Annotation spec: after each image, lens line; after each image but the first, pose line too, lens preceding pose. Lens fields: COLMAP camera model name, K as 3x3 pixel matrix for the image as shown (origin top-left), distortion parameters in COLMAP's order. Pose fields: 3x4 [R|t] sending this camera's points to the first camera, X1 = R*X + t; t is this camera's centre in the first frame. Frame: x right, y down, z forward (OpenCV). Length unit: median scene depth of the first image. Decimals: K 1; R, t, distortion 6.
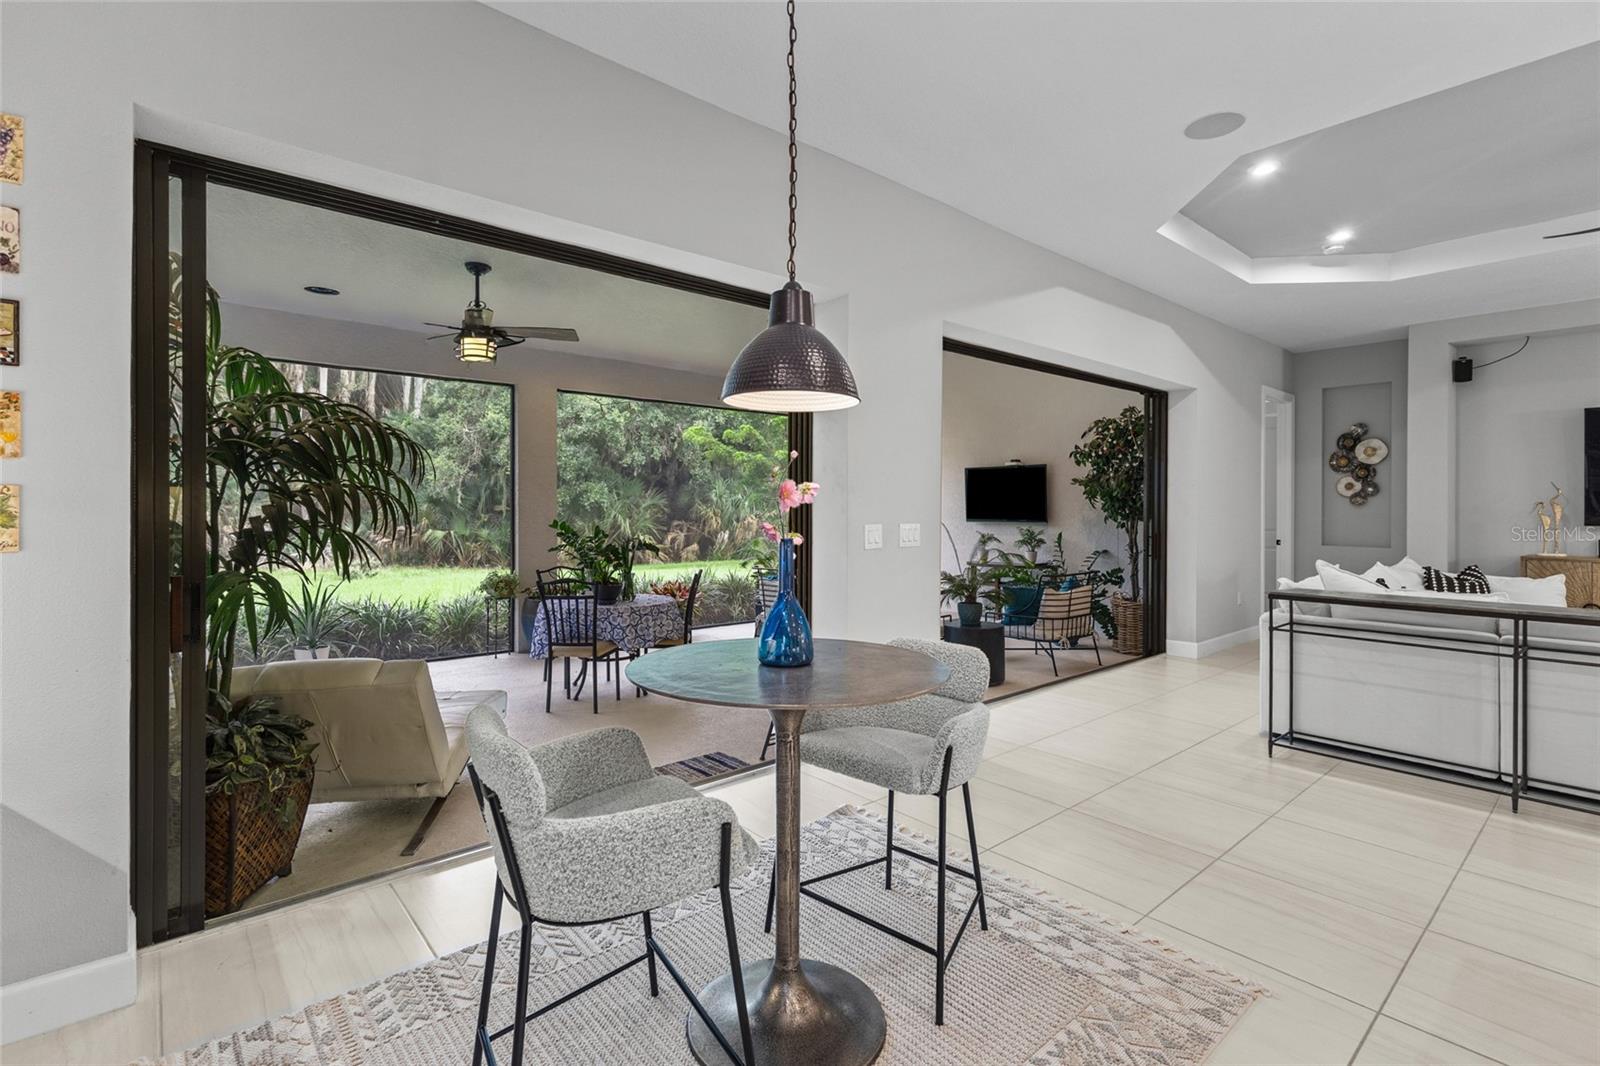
lens RADIAL K [[744.4, 0, 795.0], [0, 744.4, 517.2], [0, 0, 1]] dist [0.000162, 0.000219]
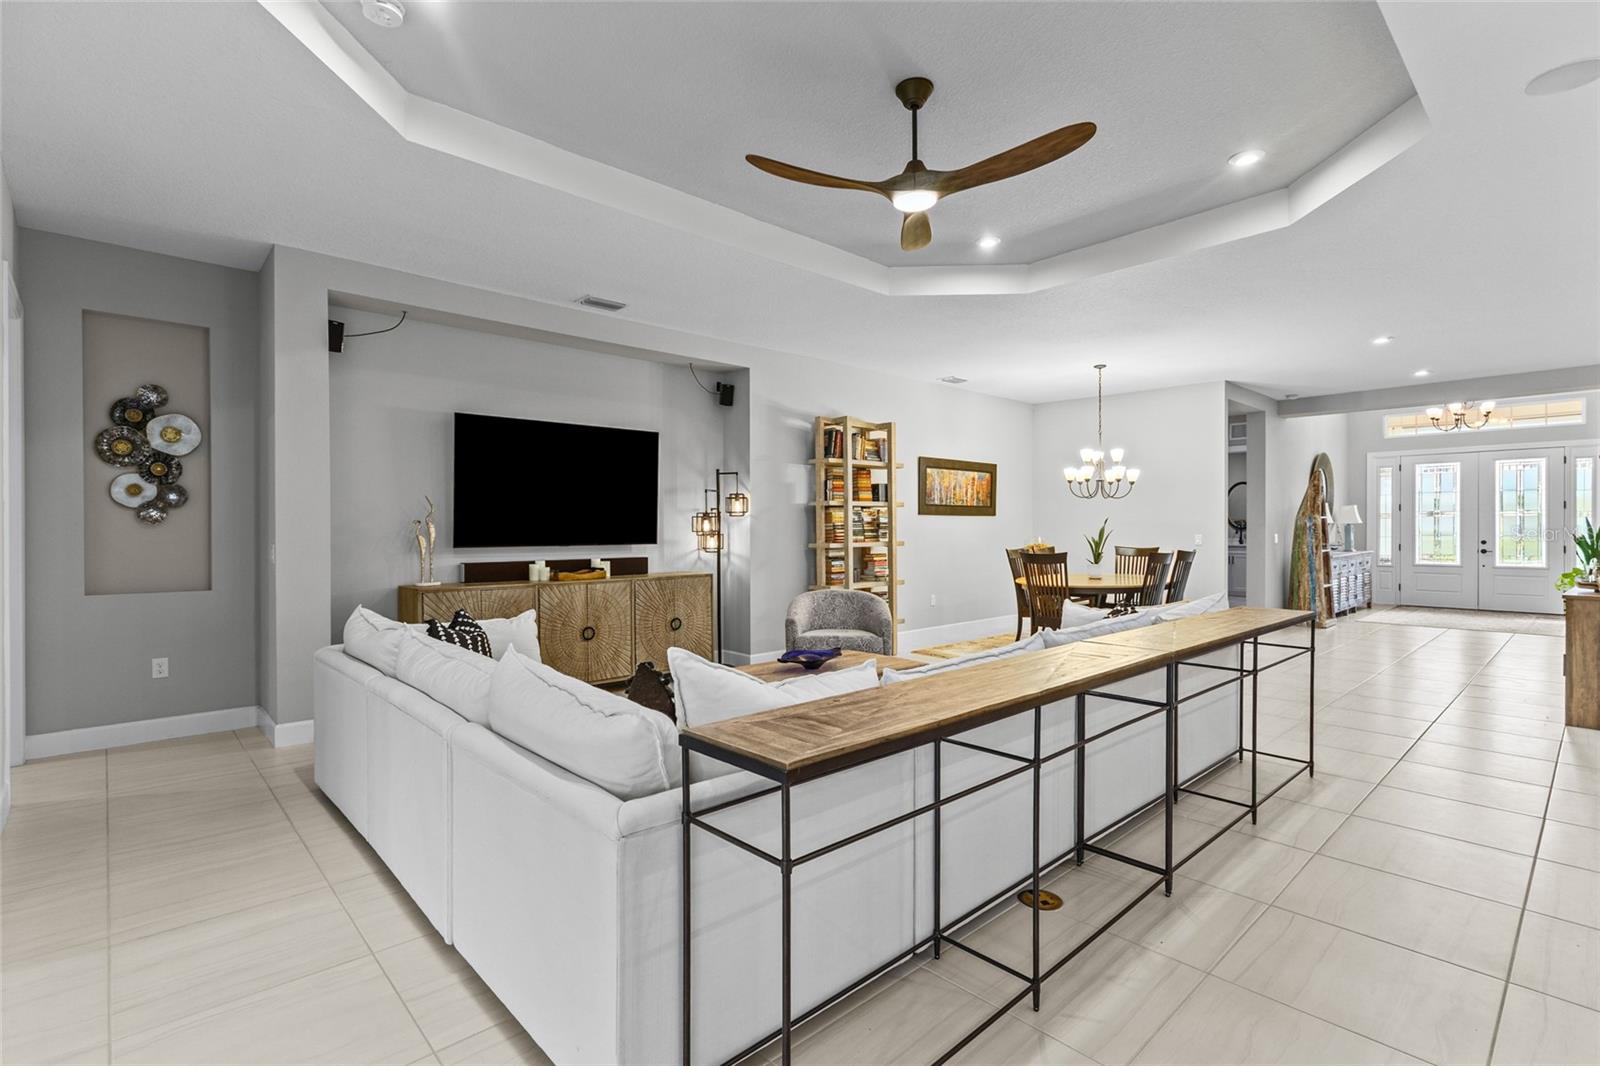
lens RADIAL K [[749.2, 0, 794.8], [0, 749.2, 535.0], [0, 0, 1]] dist [0.003369, 0.000287]
pose [[-0.032466, -0.010592, 0.999417, 0.137518], [0.013266, 0.999851, 0.011028, -0.005928], [-0.999385, 0.013616, -0.032321, 0.497314]]
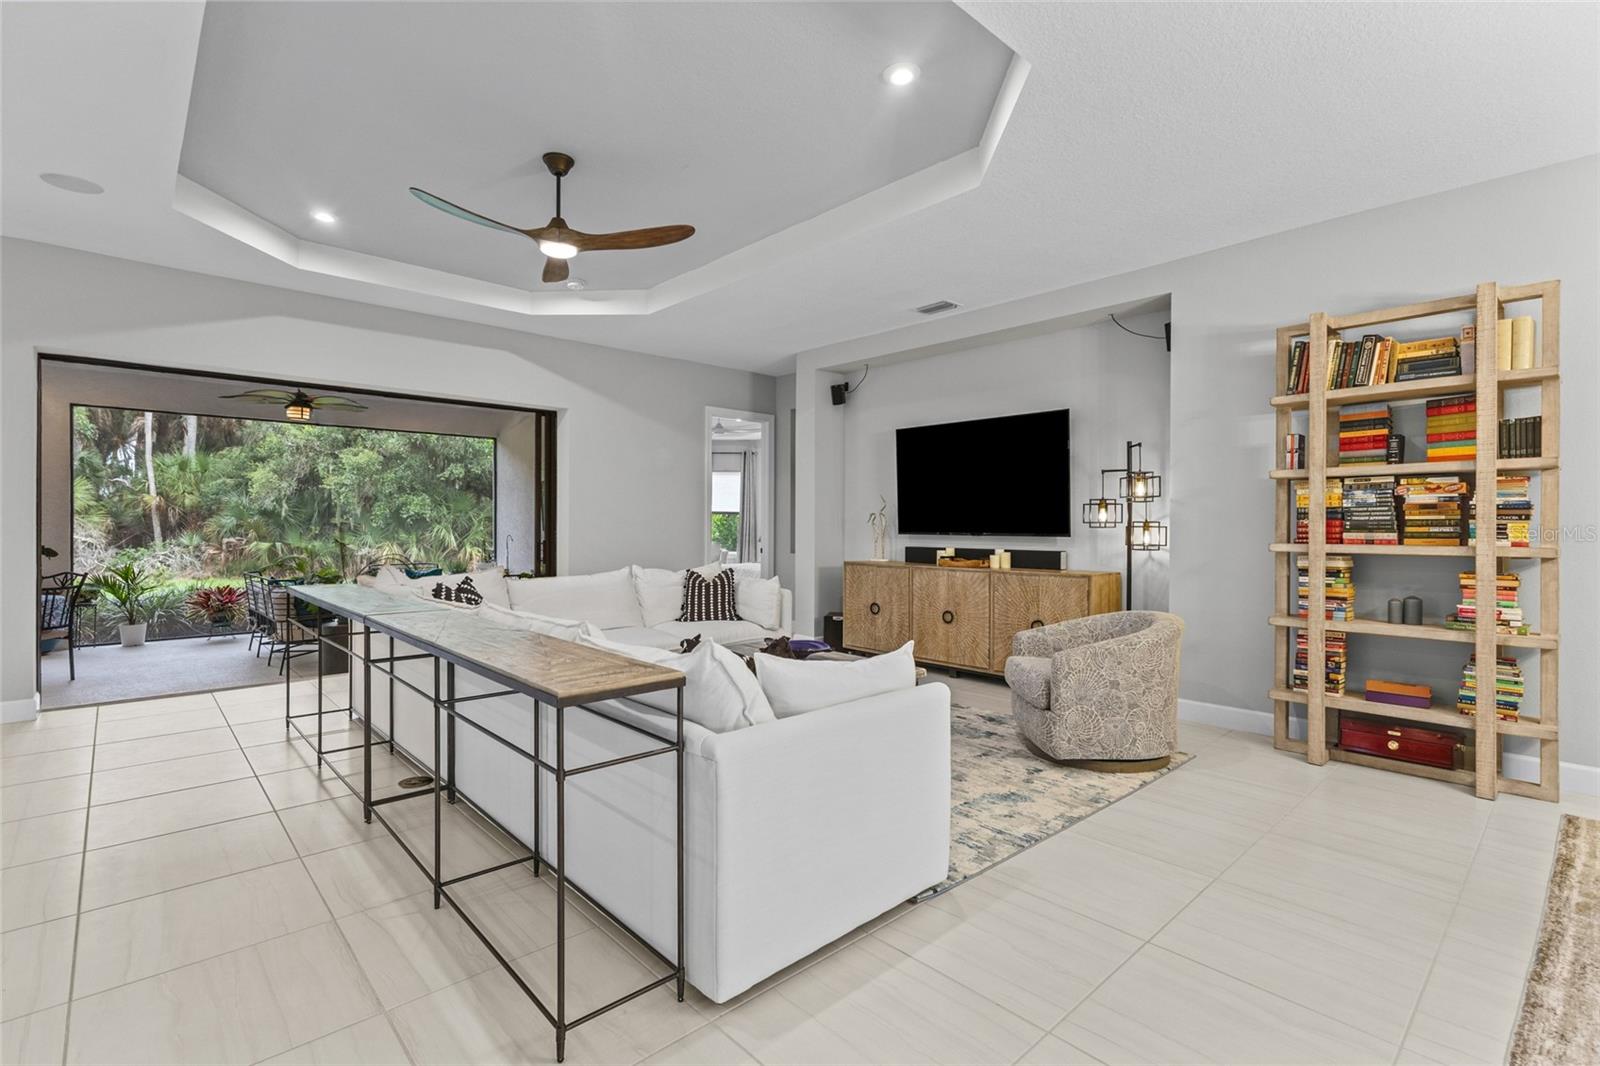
lens RADIAL K [[735.8, 0, 796.2], [0, 735.8, 529.6], [0, 0, 1]] dist [0.004408, 0.000049]
pose [[0.999456, 0.003086, 0.032848, 0.686485], [-0.002948, 0.999987, -0.004246, 0.008062], [-0.032861, 0.004147, 0.999451, -0.080437]]
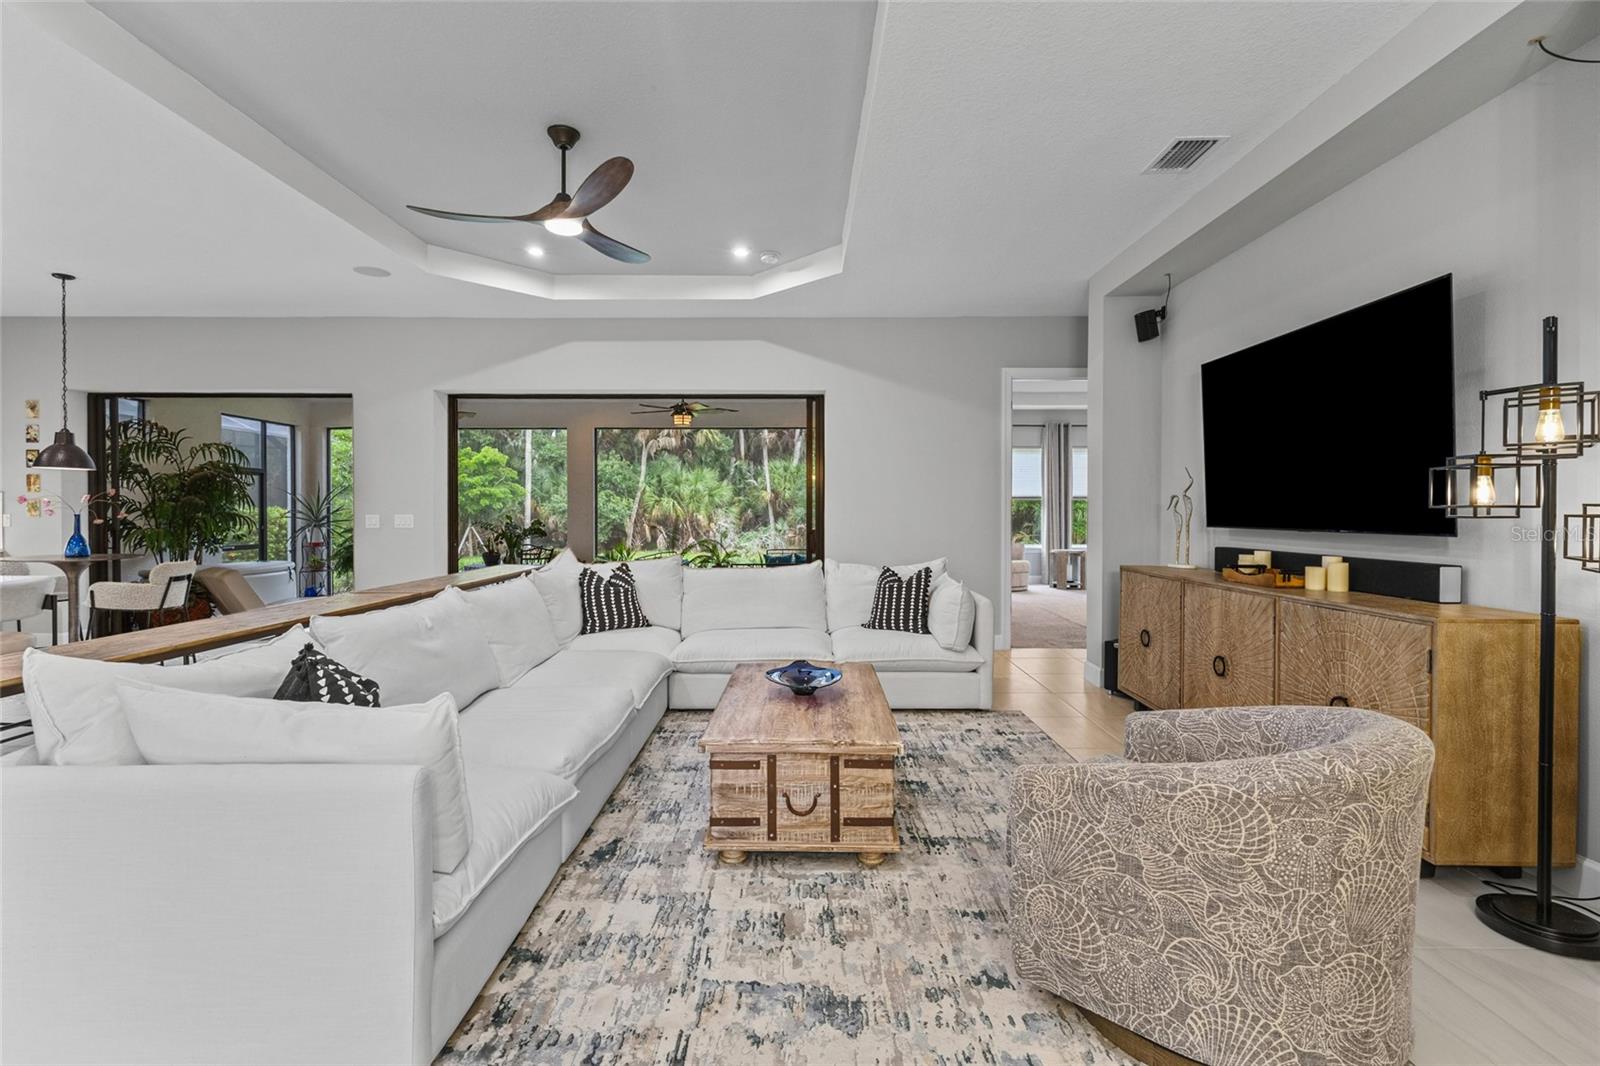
lens RADIAL K [[739.1, 0, 798.0], [0, 739.1, 521.9], [0, 0, 1]] dist [0.004519, 0.000283]
pose [[0.756112, 0.009140, -0.654379, 0.970004], [-0.008097, 0.999957, 0.004612, 0.005119], [0.654393, 0.001811, 0.756153, 0.157169]]
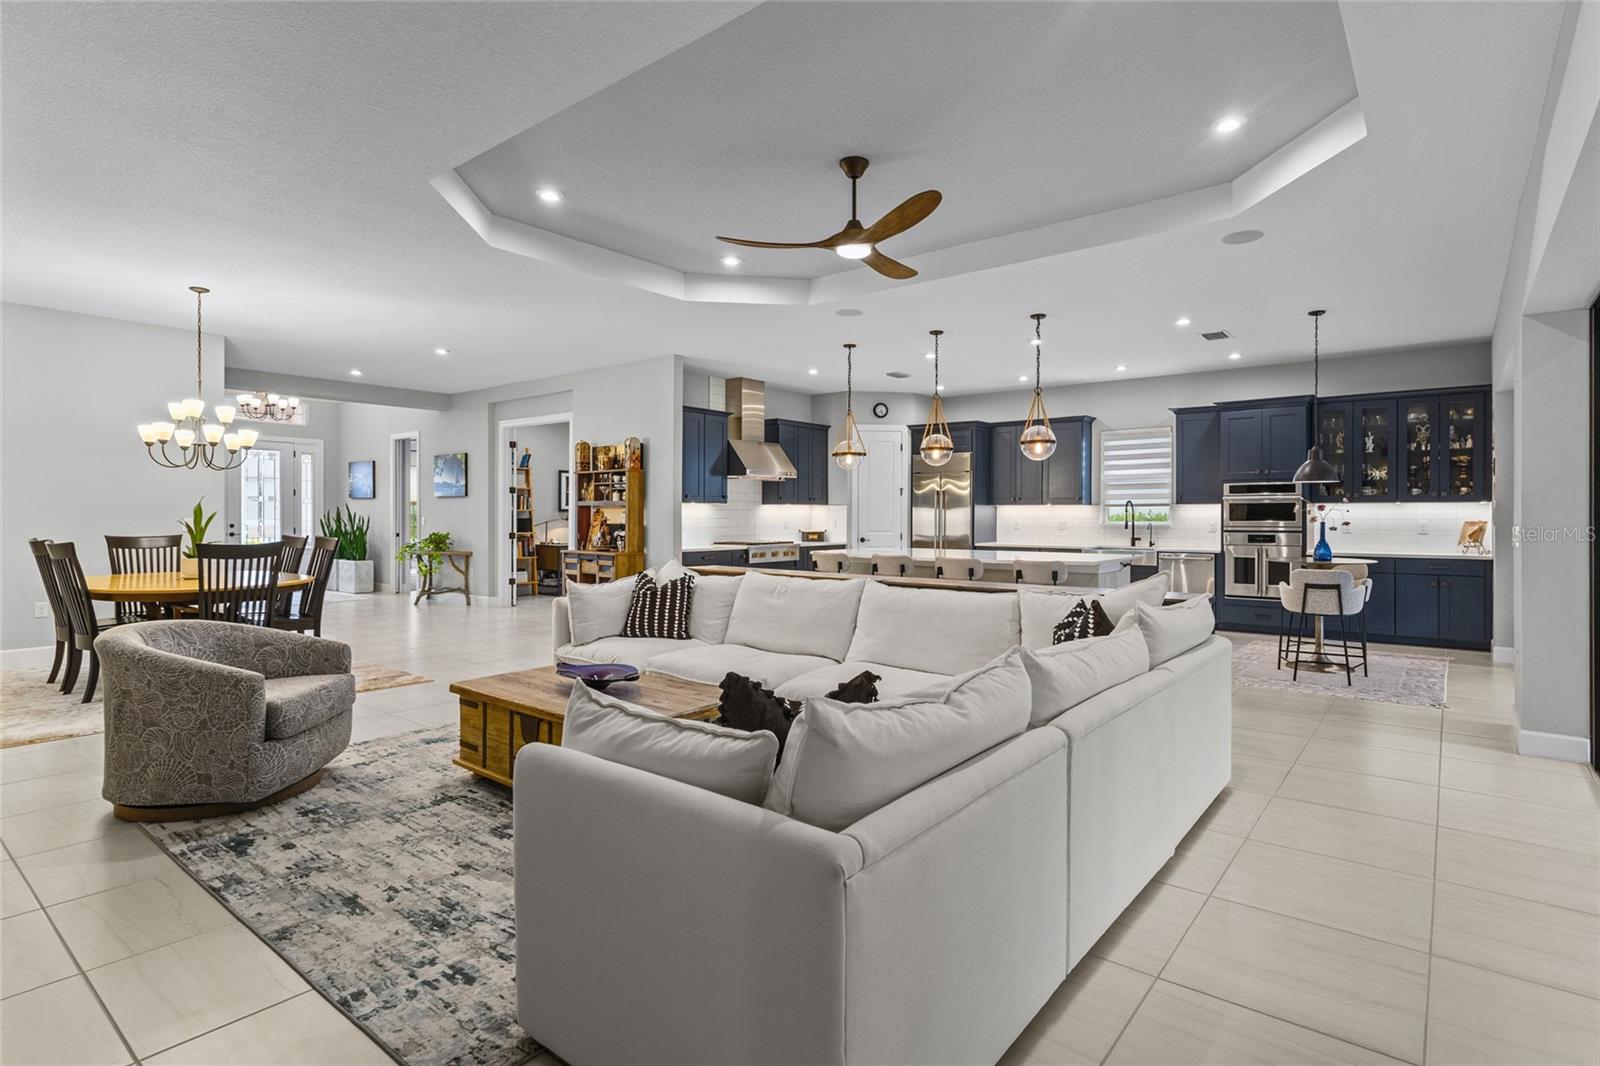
lens RADIAL K [[793.3, 0, 851.2], [0, 793.3, 517.7], [0, 0, 1]] dist [0.003885, 0.000304]
pose [[-0.977681, -0.003936, -0.210058, 0.657986], [-0.006955, 0.999883, 0.013636, -0.005681], [0.209979, 0.014792, -0.977594, 0.952996]]
